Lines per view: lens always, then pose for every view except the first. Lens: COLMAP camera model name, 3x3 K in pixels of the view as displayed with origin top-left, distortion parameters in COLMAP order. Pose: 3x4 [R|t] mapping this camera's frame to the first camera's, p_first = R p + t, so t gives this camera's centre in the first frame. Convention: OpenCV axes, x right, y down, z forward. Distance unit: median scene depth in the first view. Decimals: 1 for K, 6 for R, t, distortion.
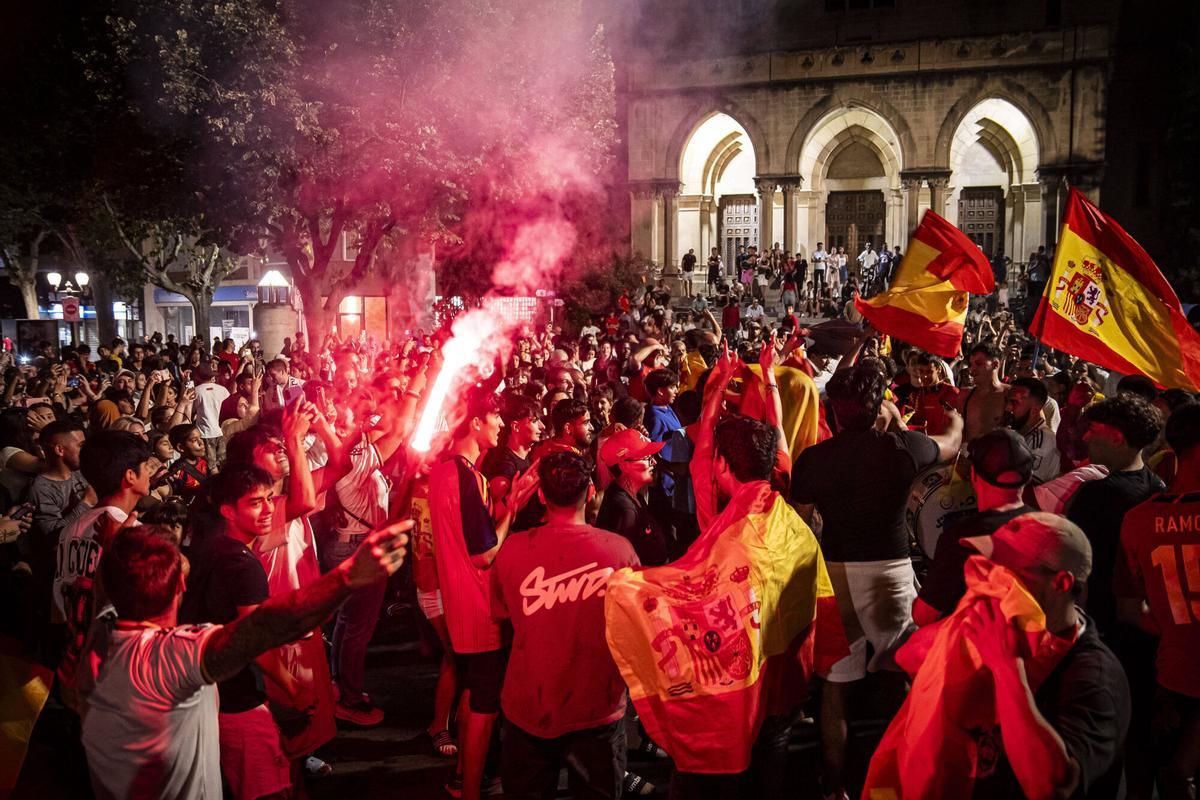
lens RADIAL K [[850.4, 0, 602.6], [0, 850.4, 404.6], [0, 0, 1]] dist [-0.116907, 0.076386]
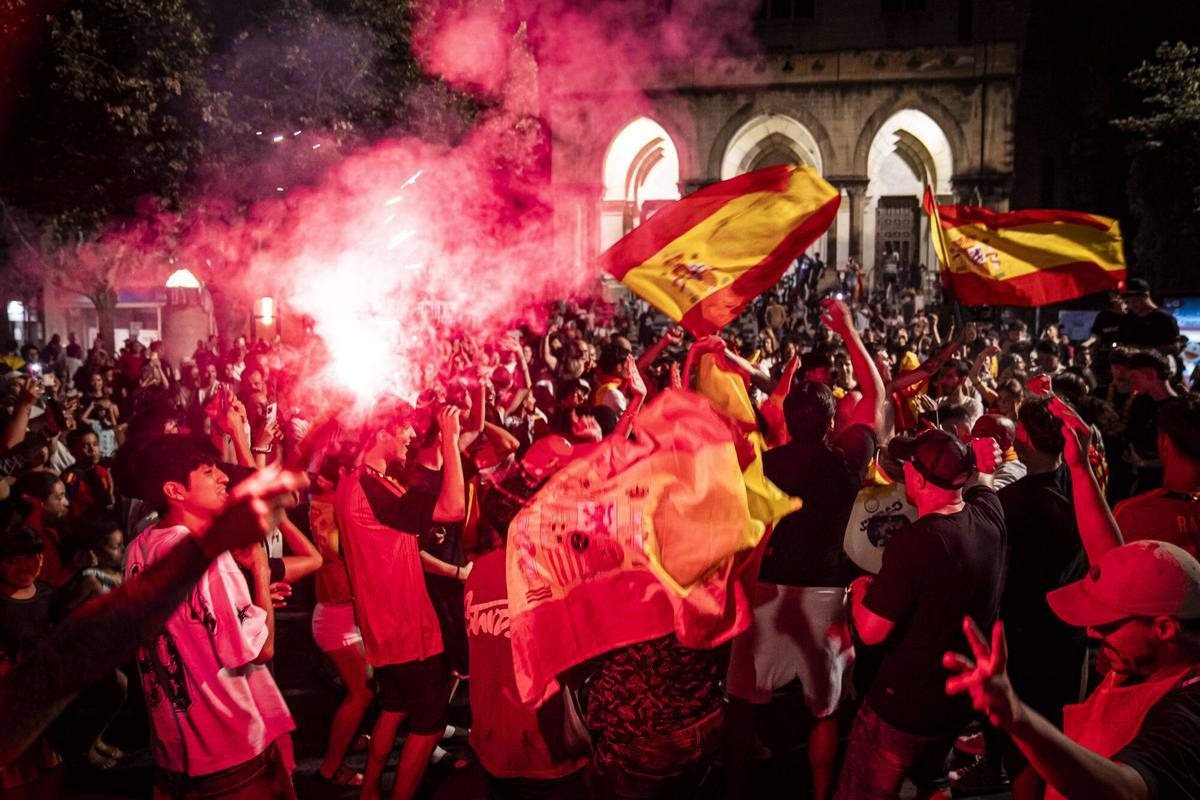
lens RADIAL K [[850.4, 0, 600.6], [0, 850.4, 397.8], [0, 0, 1]] dist [-0.116907, 0.076386]
pose [[0.996135, -0.000789, 0.087827, 0.000954], [0.002033, 0.999899, -0.014072, 0.000400], [-0.087807, 0.014196, 0.996036, 0.010617]]
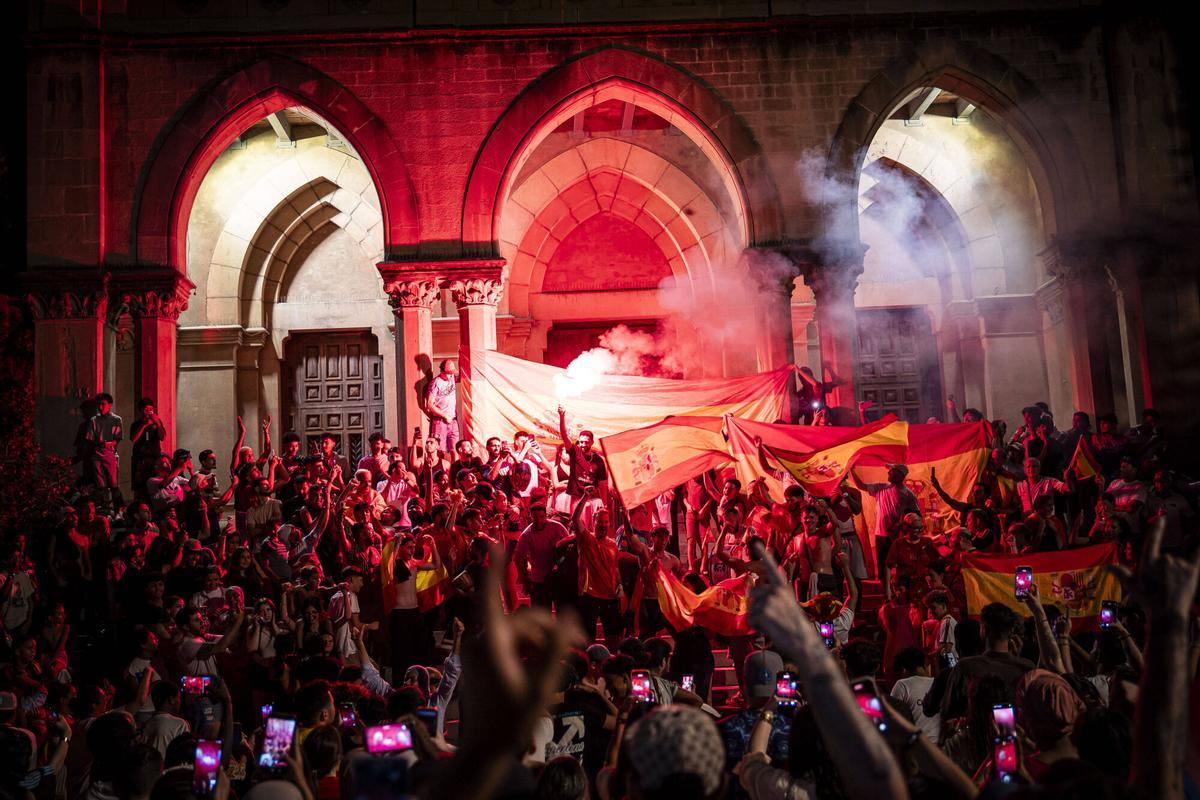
lens RADIAL K [[1321.5, 0, 603.1], [0, 1321.5, 397.6], [0, 0, 1]] dist [0.035408, 0.000000]
pose [[0.927816, 0.011523, 0.372861, 0.056949], [0.089800, 0.963231, -0.253224, -0.056939], [-0.362069, 0.268428, 0.892666, 0.504252]]
